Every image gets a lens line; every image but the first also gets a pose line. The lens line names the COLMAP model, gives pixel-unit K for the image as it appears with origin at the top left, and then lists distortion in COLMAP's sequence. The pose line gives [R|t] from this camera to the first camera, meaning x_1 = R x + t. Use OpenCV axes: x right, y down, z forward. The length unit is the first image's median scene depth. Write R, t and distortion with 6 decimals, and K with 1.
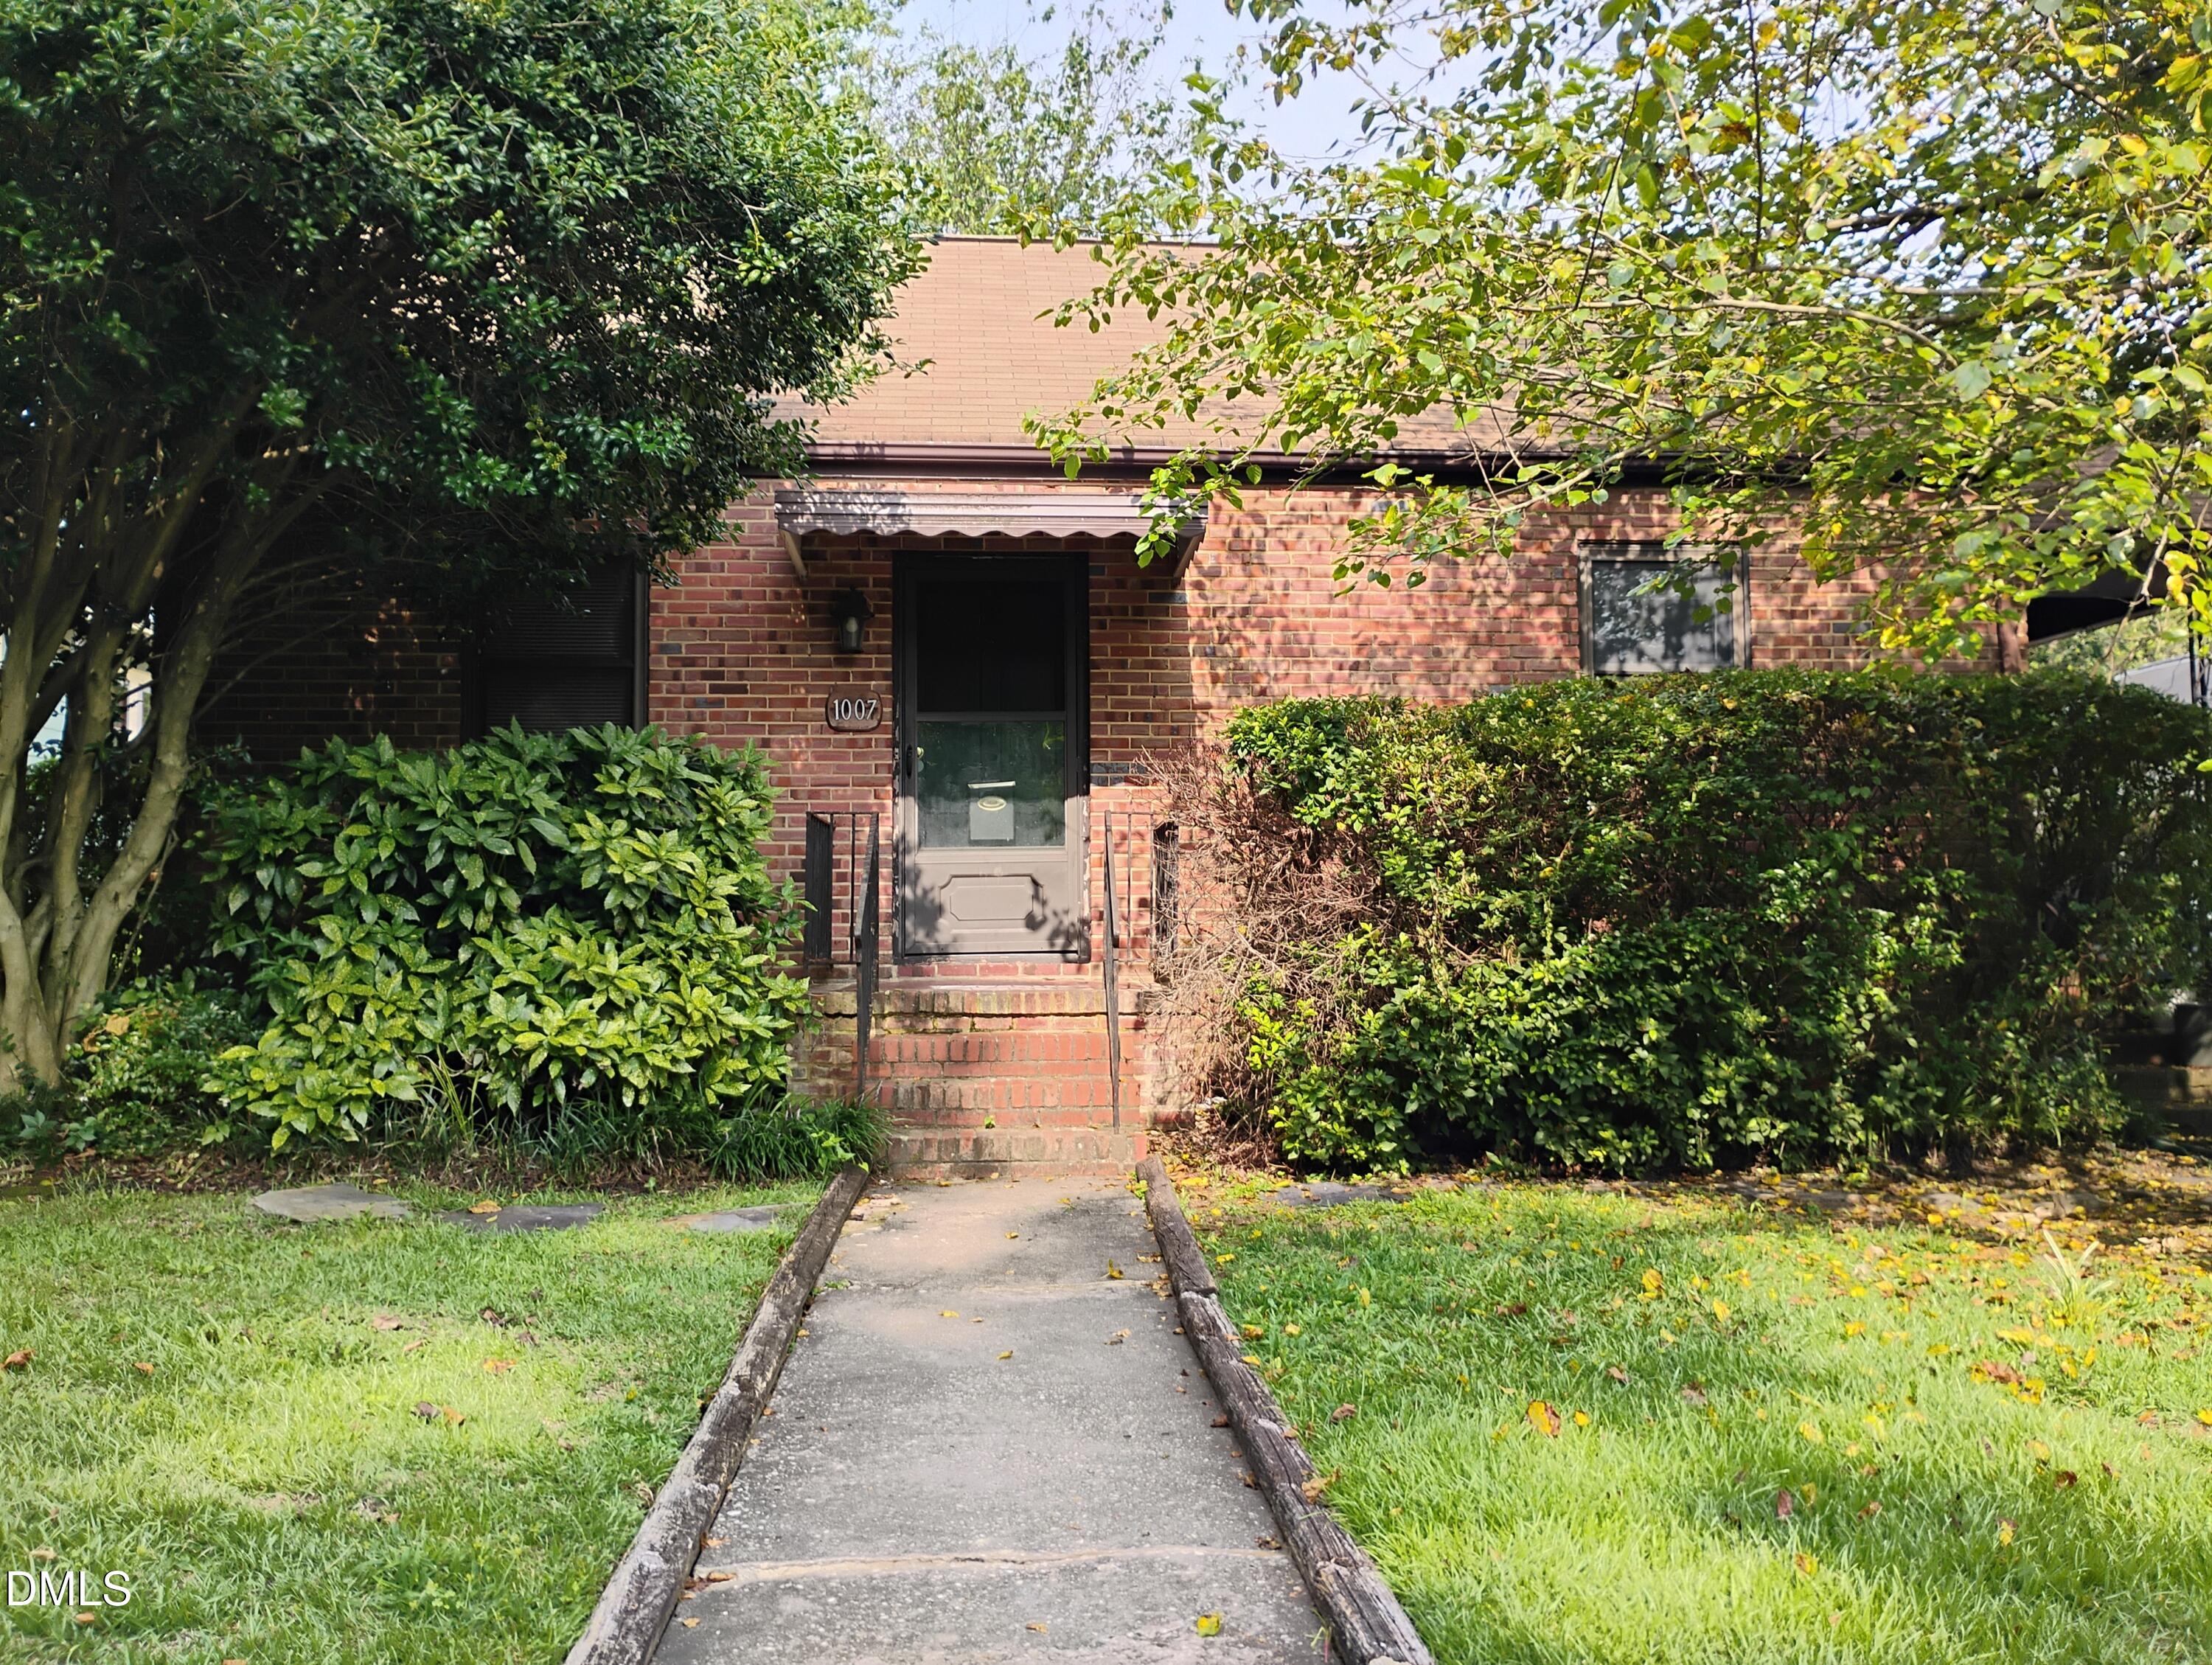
lens RADIAL K [[1849.1, 0, 1107.5], [0, 1849.1, 823.8], [0, 0, 1]] dist [0.048390, -0.070624]
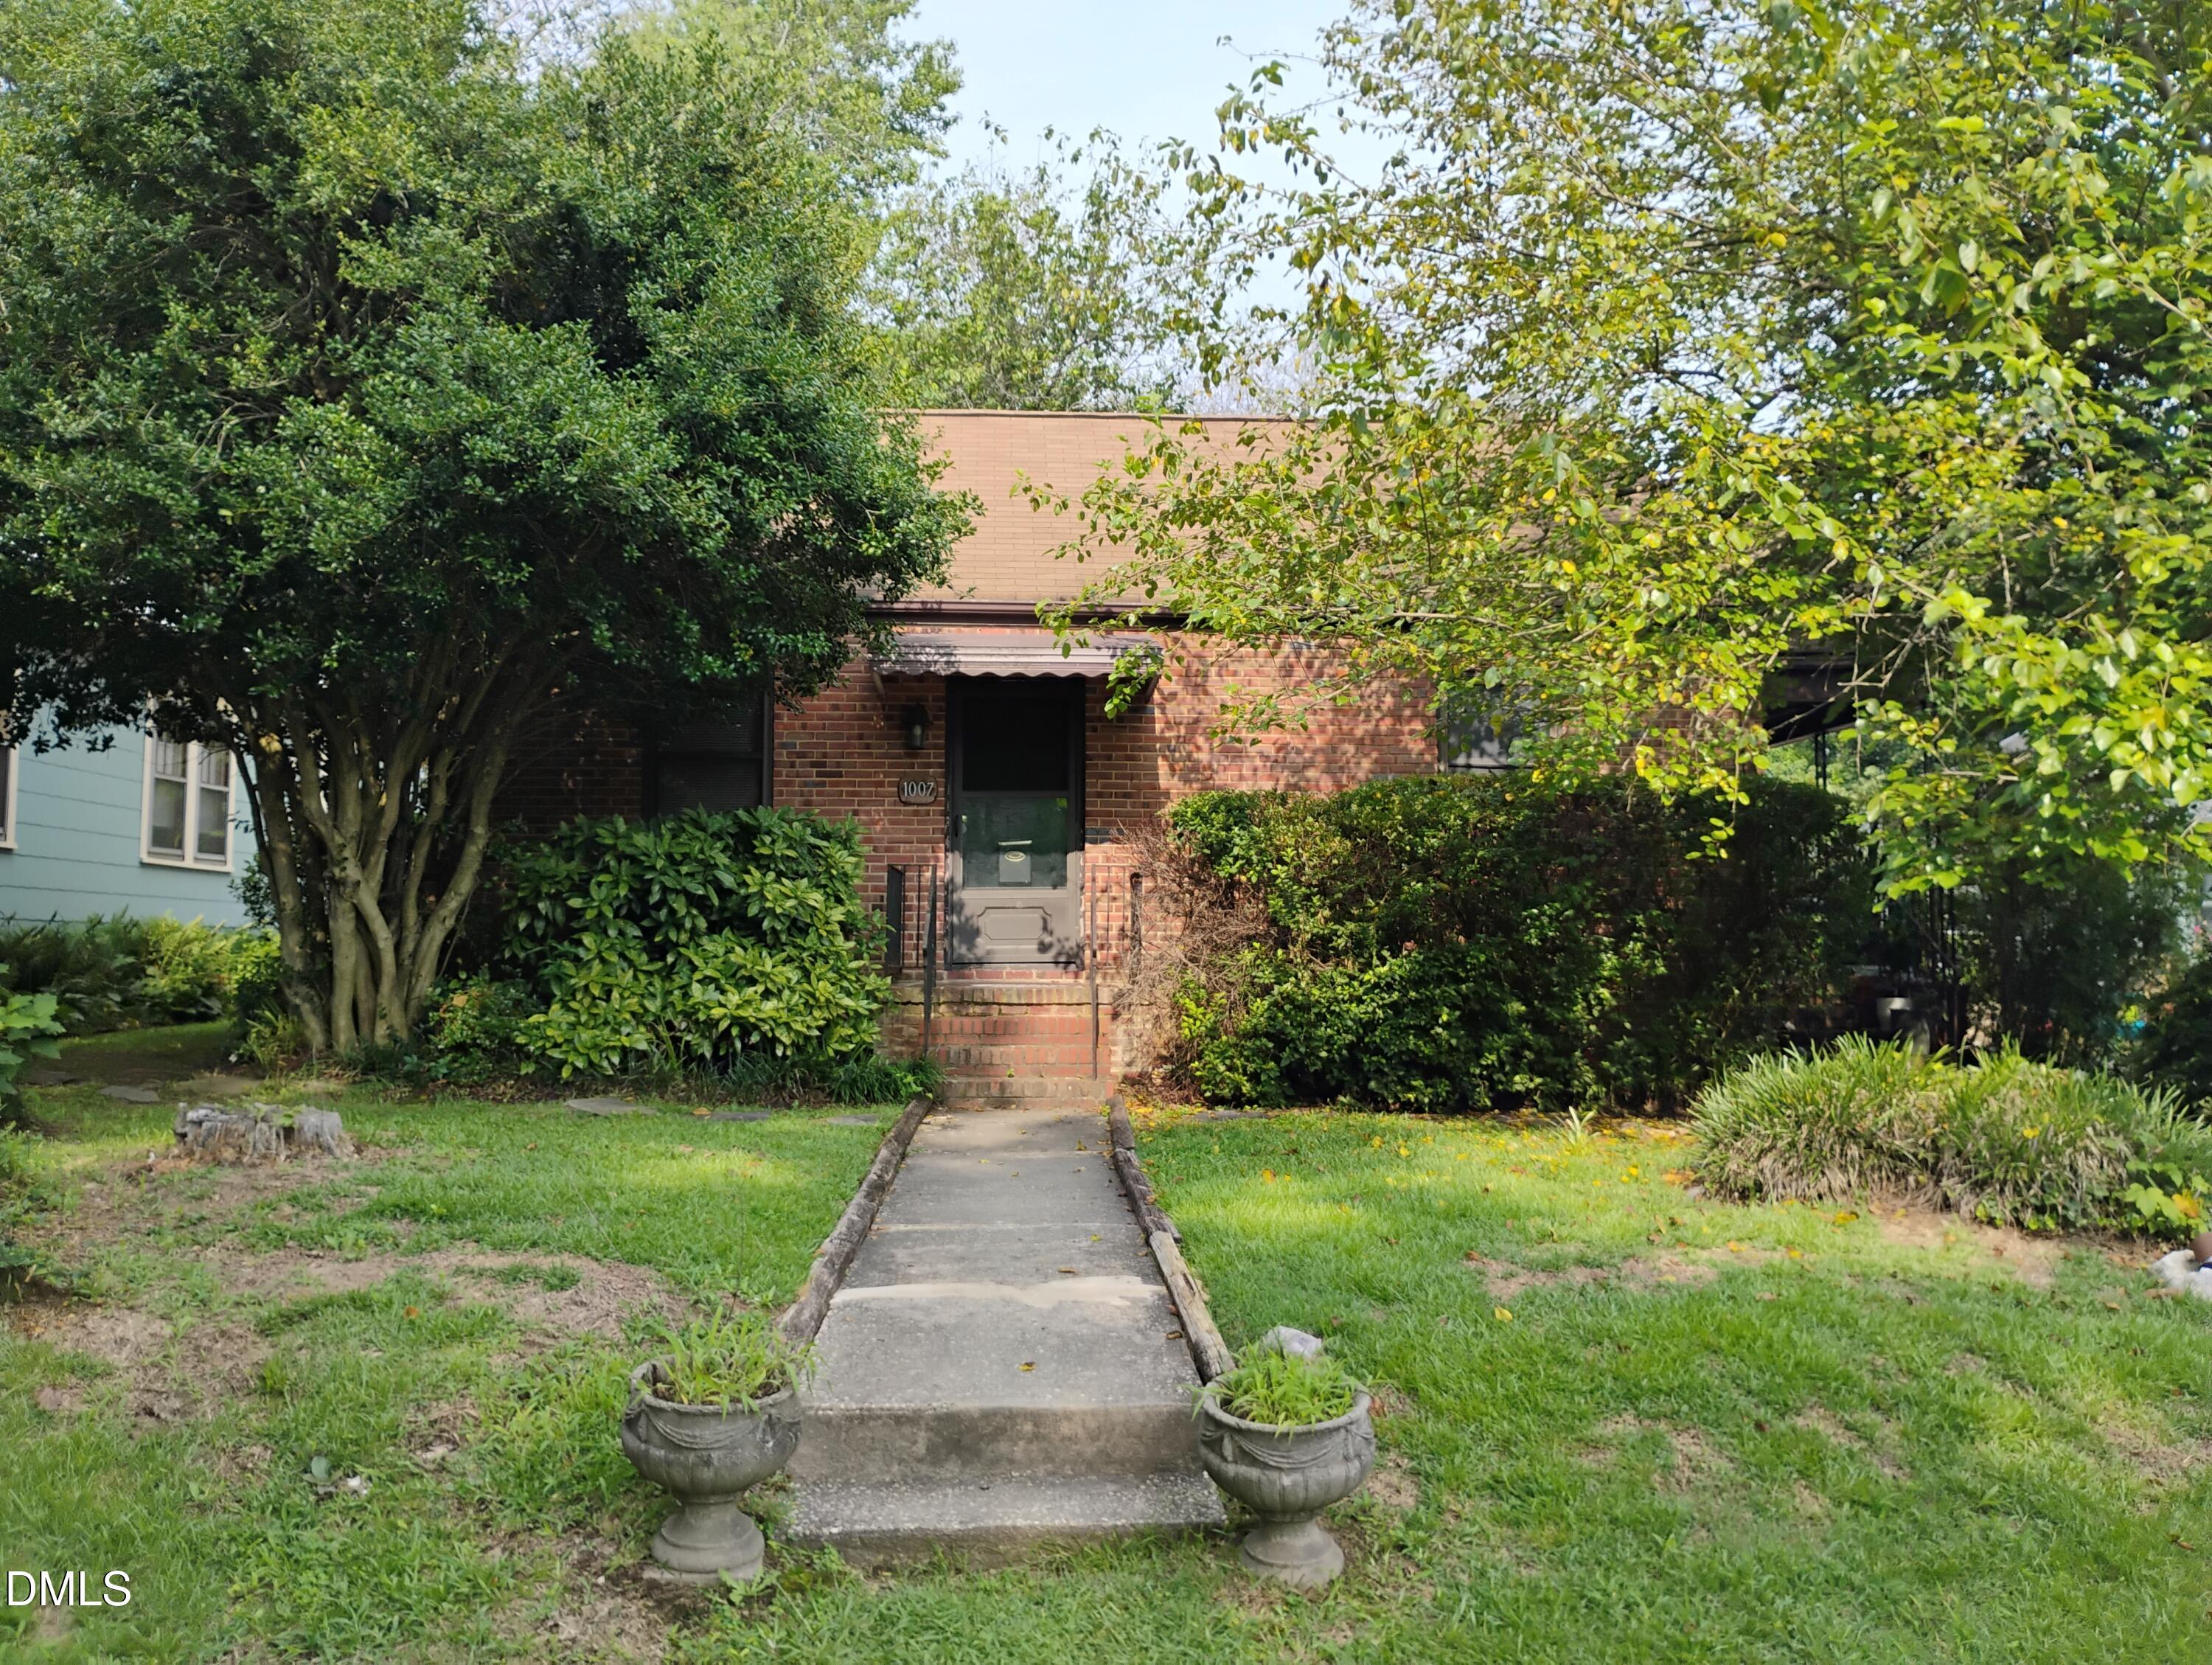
lens RADIAL K [[1849.1, 0, 1103.2], [0, 1849.1, 843.1], [0, 0, 1]] dist [0.048390, -0.070624]
pose [[0.999784, 0.006835, -0.019638, 0.041188], [-0.006882, 0.999974, -0.002330, -0.023780], [0.019622, 0.002465, 0.999804, -0.521068]]
